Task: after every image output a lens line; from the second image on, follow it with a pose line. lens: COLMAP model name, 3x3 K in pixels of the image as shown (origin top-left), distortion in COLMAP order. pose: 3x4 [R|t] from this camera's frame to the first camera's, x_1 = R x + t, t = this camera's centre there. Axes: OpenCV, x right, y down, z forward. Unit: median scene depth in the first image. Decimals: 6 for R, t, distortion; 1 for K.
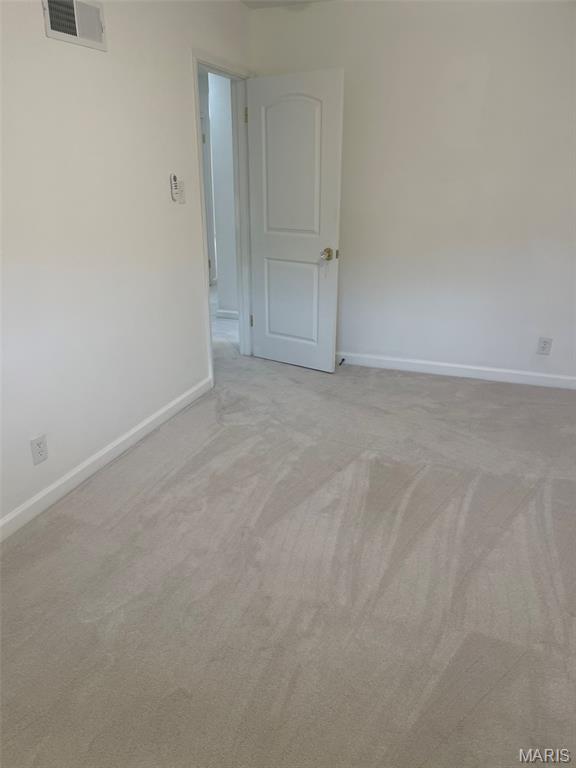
lens RADIAL K [[580.5, 0, 288.0], [0, 580.5, 384.0], [0, 0, 1]] dist [0.005460, 0.001825]
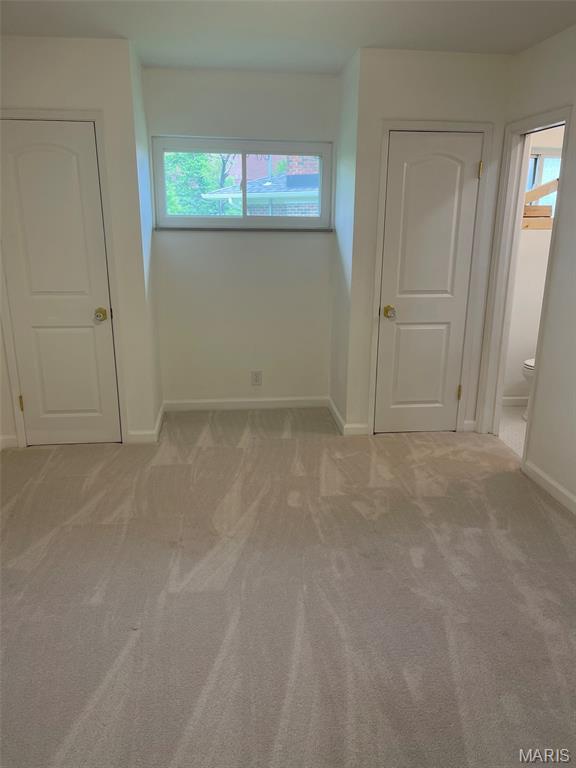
lens RADIAL K [[580.5, 0, 288.0], [0, 580.5, 384.0], [0, 0, 1]] dist [0.005460, 0.001825]
pose [[0.824746, -0.164273, 0.541118, -0.203616], [0.207167, 0.978125, -0.018815, -0.041354], [-0.526190, 0.127620, 0.840736, 0.096238]]
